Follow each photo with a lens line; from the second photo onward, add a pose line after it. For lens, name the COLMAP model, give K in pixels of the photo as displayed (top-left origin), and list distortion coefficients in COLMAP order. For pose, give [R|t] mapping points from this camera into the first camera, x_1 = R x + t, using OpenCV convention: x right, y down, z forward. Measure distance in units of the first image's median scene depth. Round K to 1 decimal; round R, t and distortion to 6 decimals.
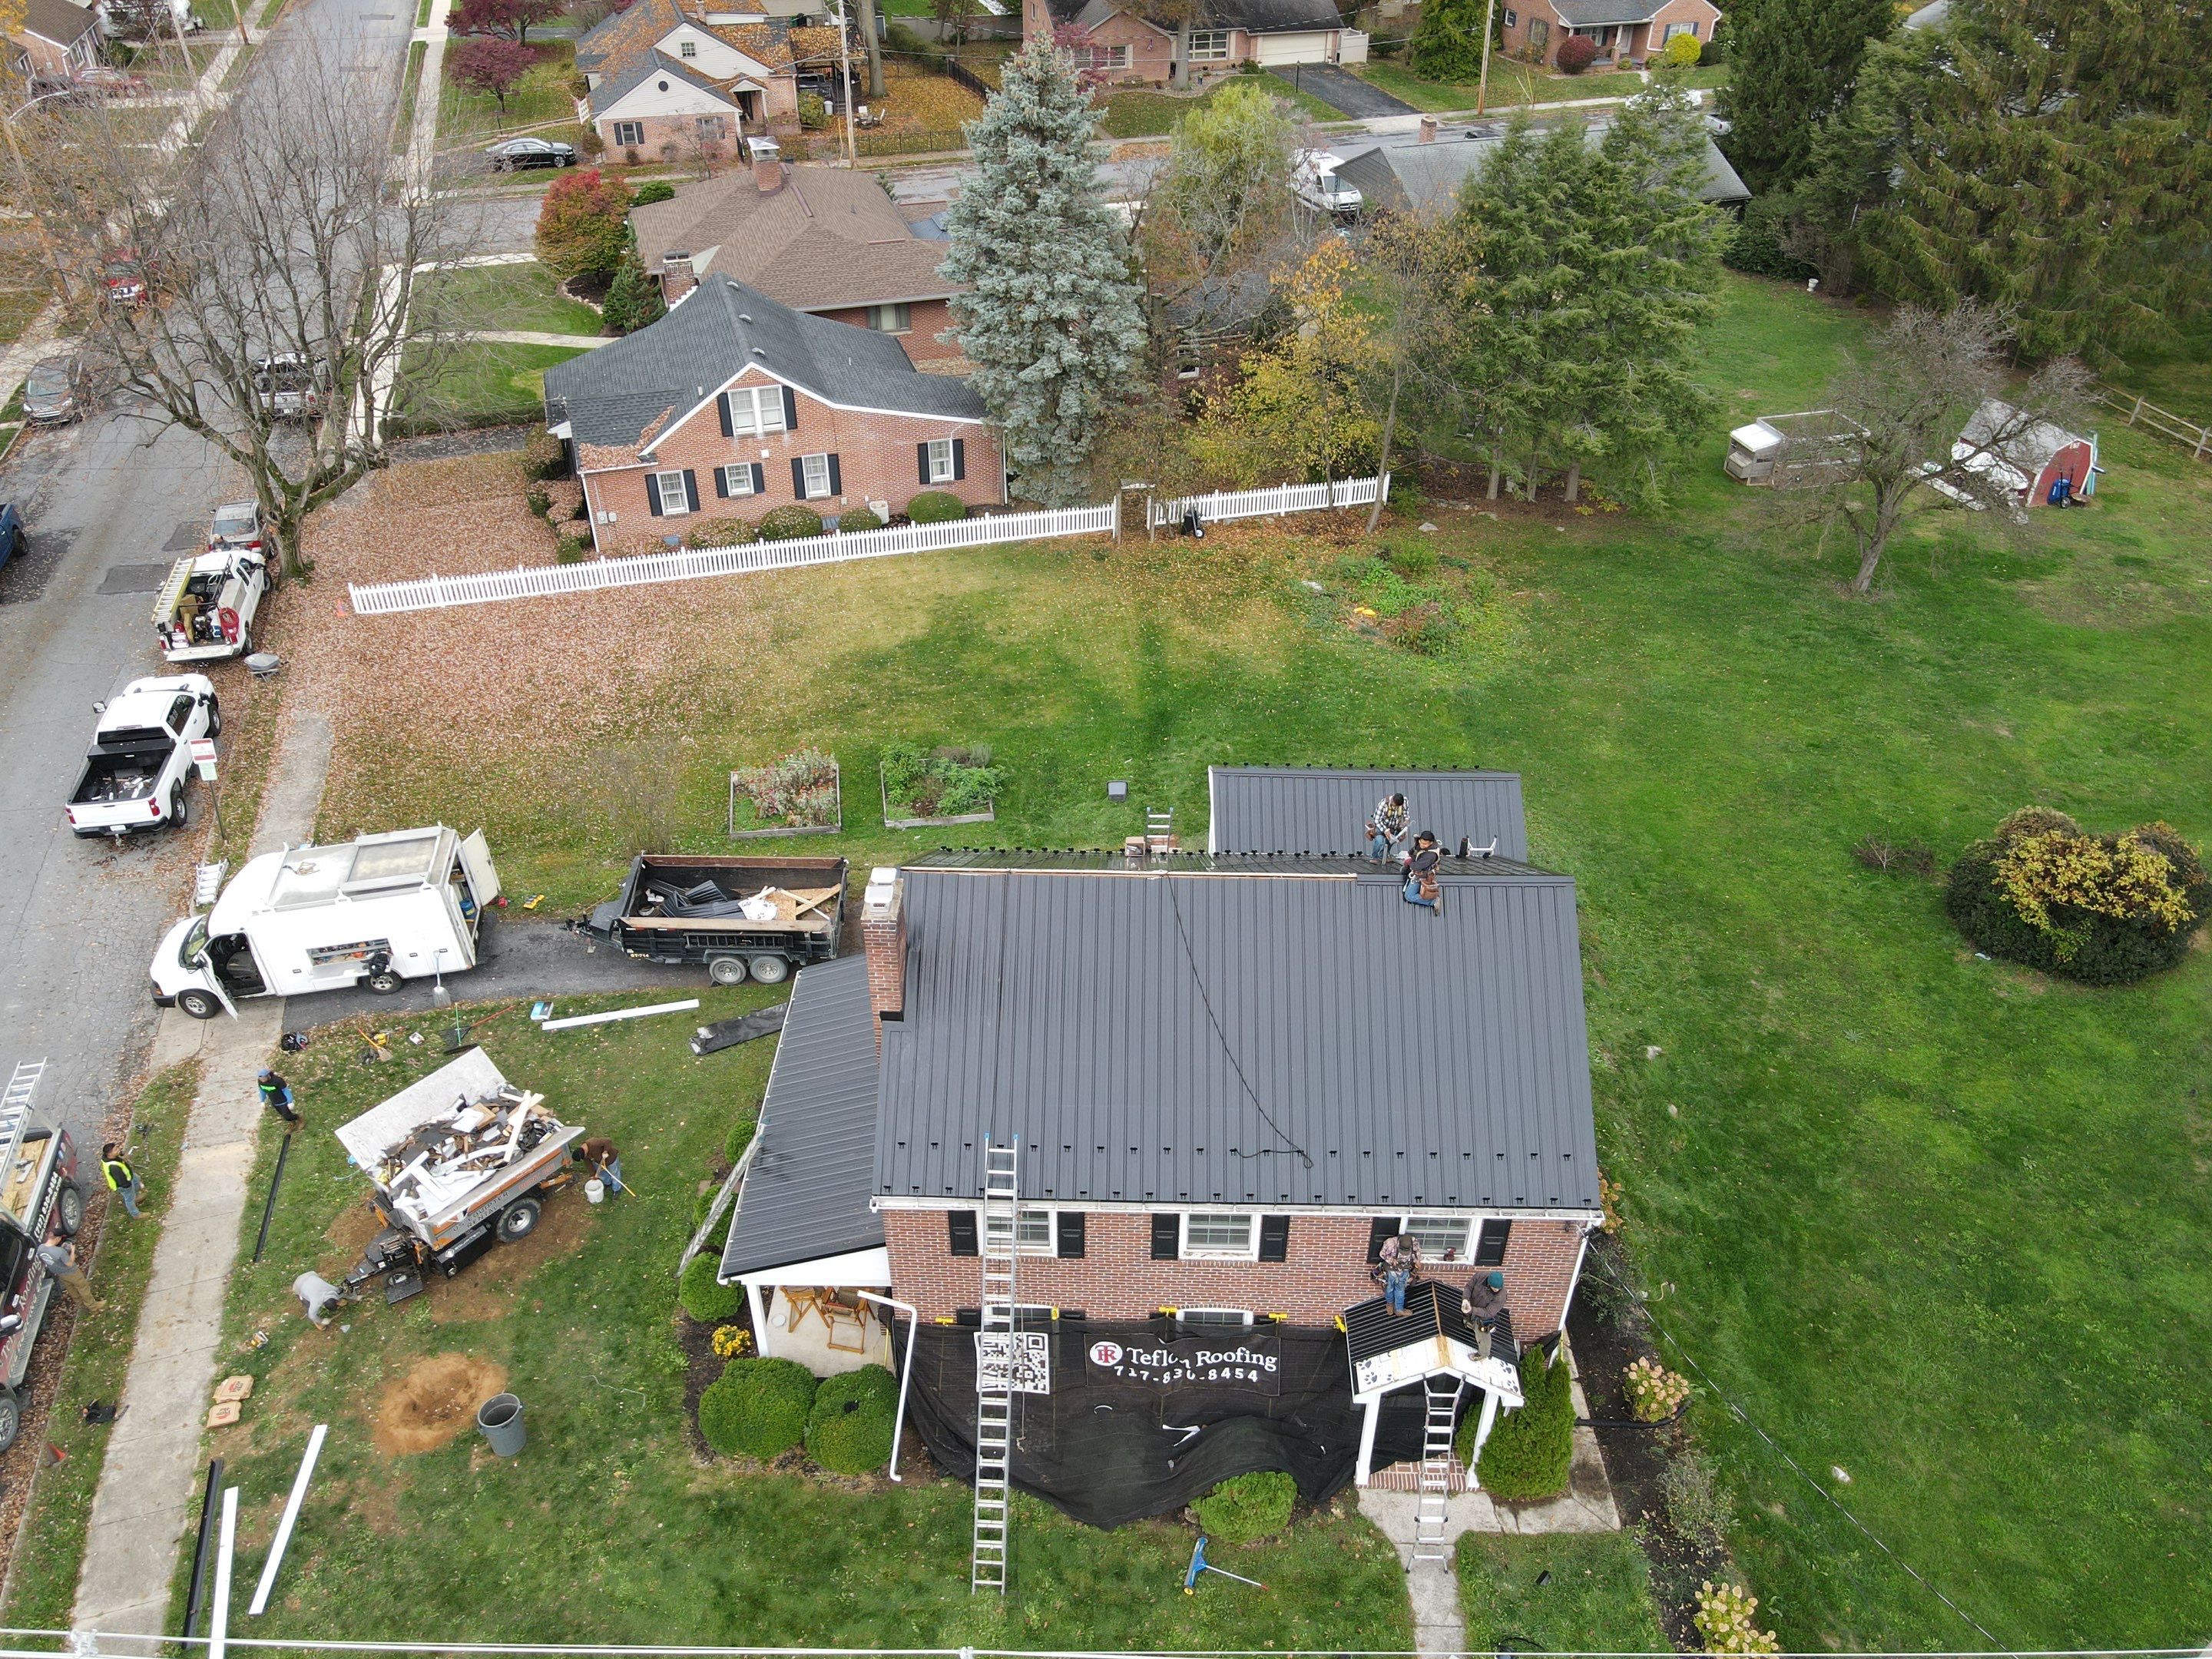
lens RADIAL K [[1621.2, 0, 1098.9], [0, 1621.2, 830.8], [0, 0, 1]] dist [0.011969, 0.009192]
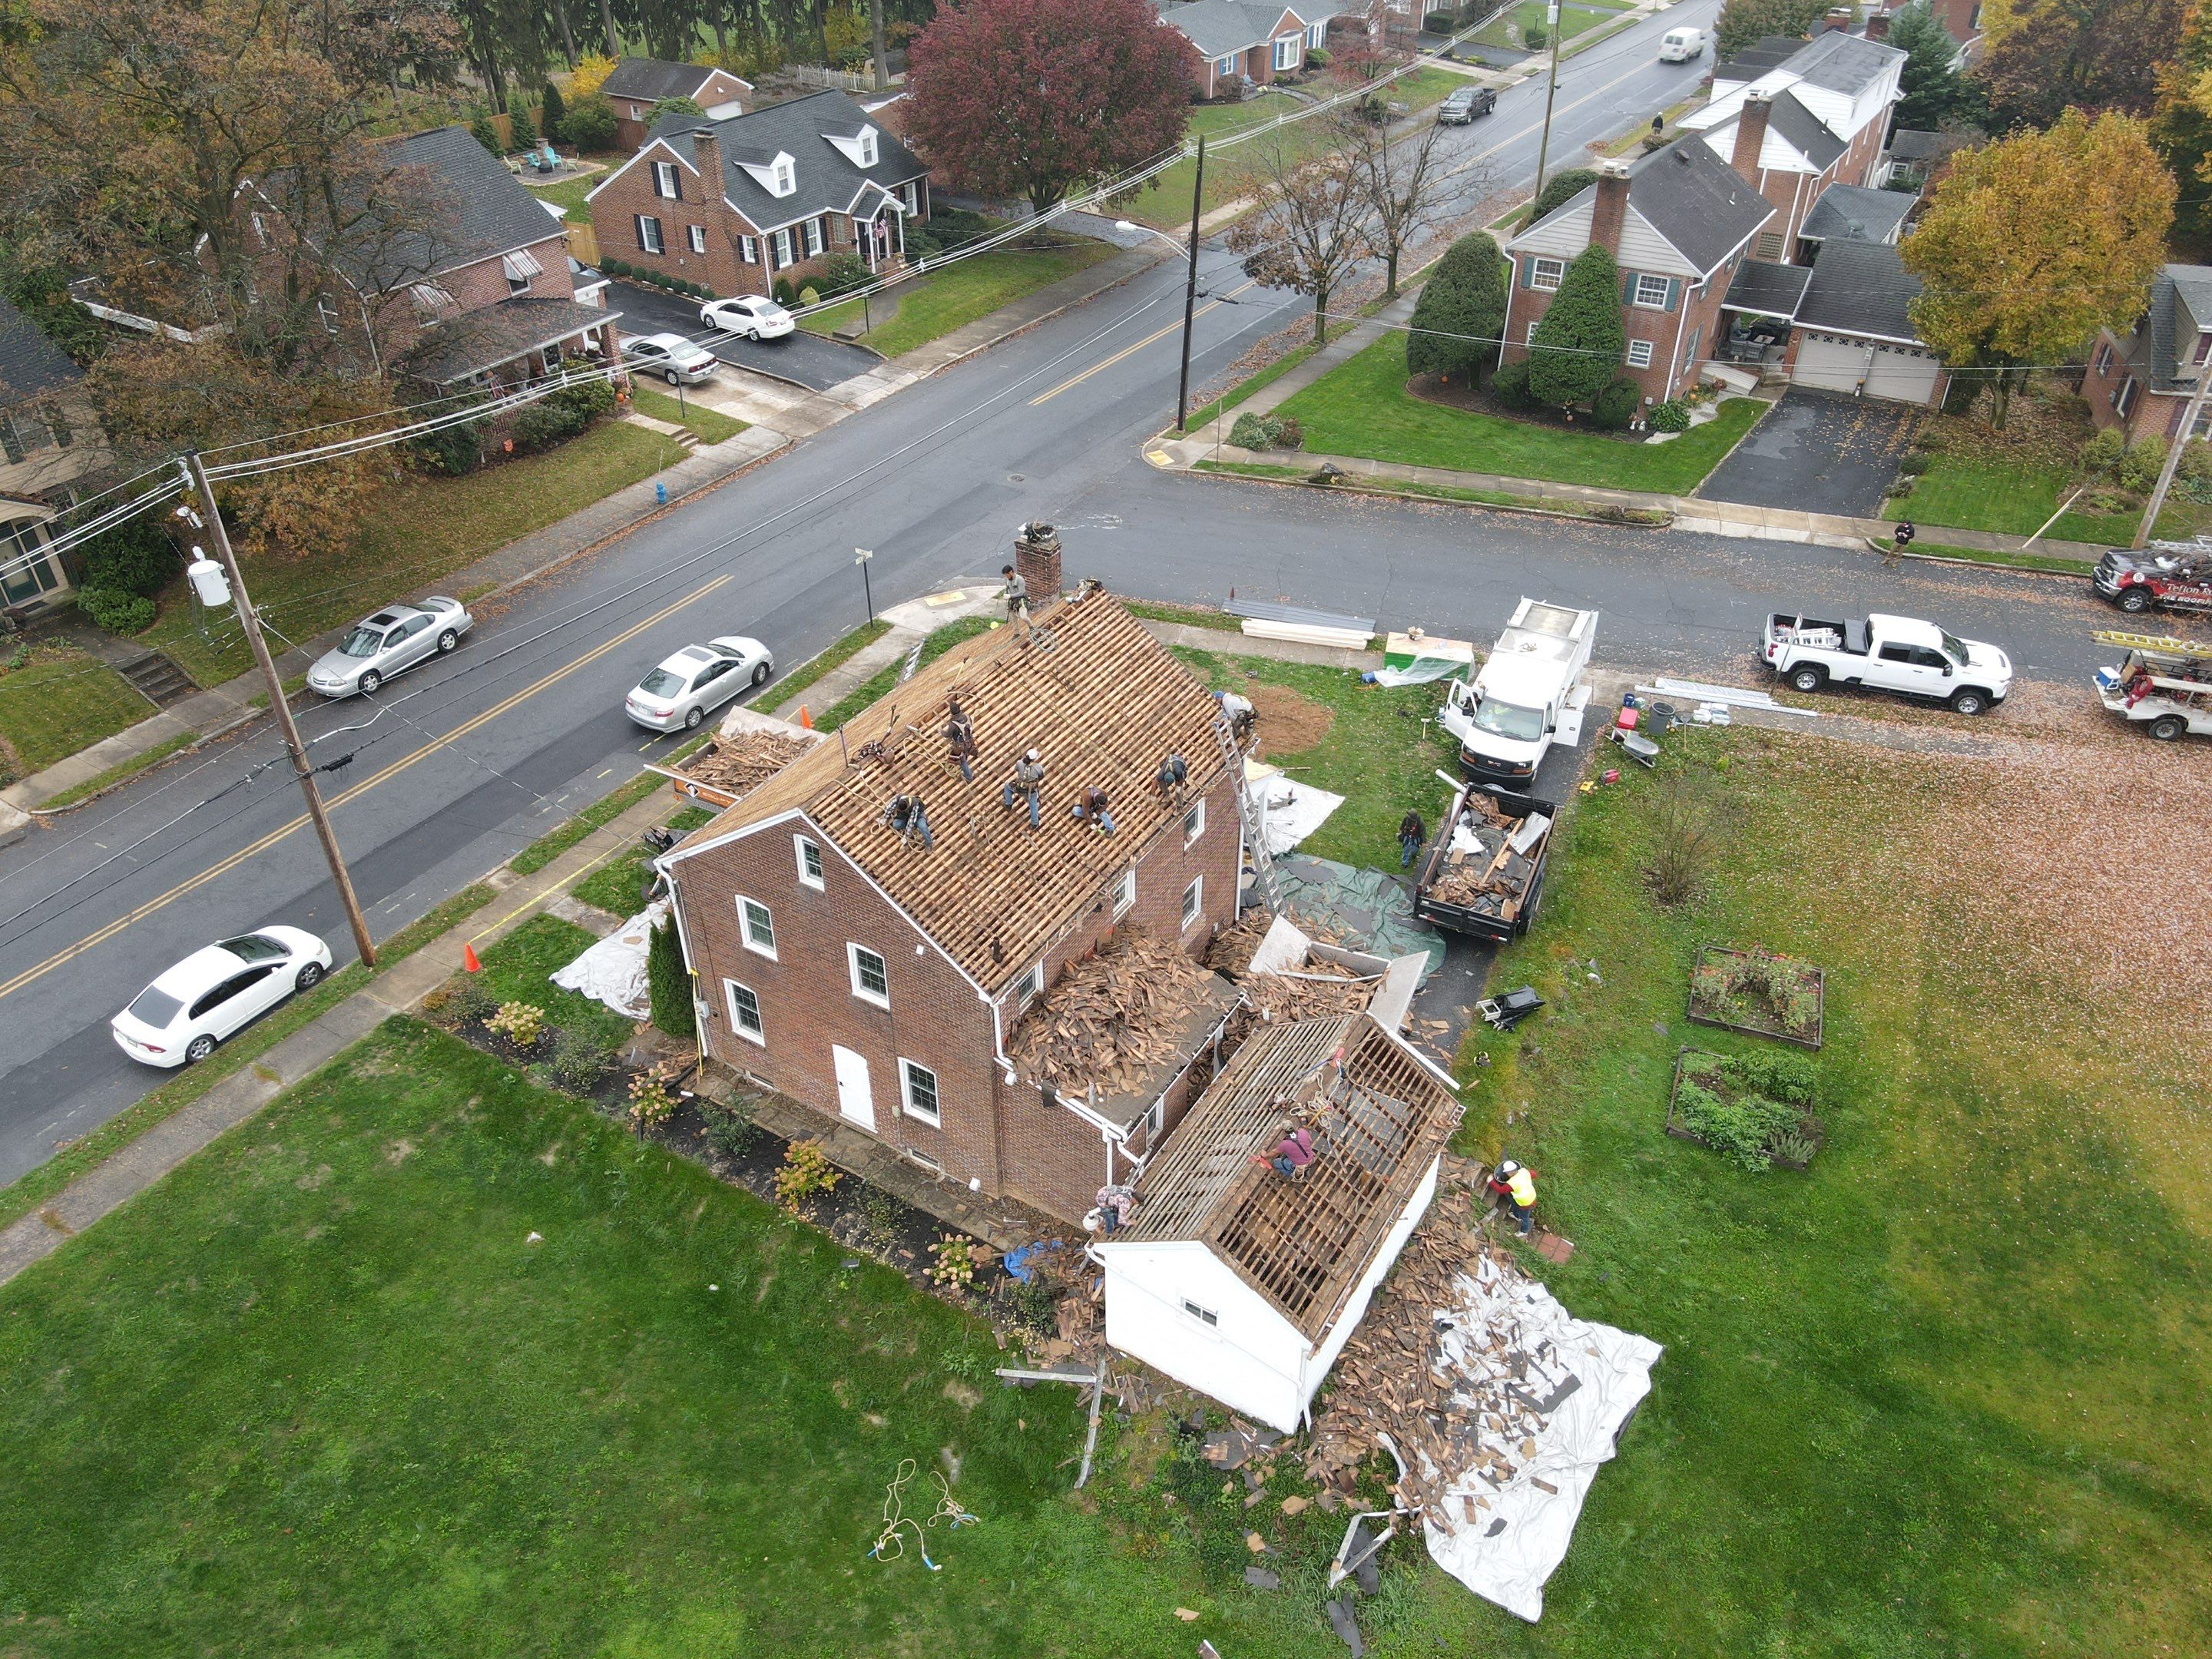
lens RADIAL K [[1621.2, 0, 1097.3], [0, 1621.2, 837.2], [0, 0, 1]] dist [0.011969, 0.009192]
pose [[-0.509217, 0.509121, -0.693898, 0.489661], [-0.499211, 0.482035, 0.720021, -0.446925], [0.701061, 0.713049, 0.008698, 0.558378]]
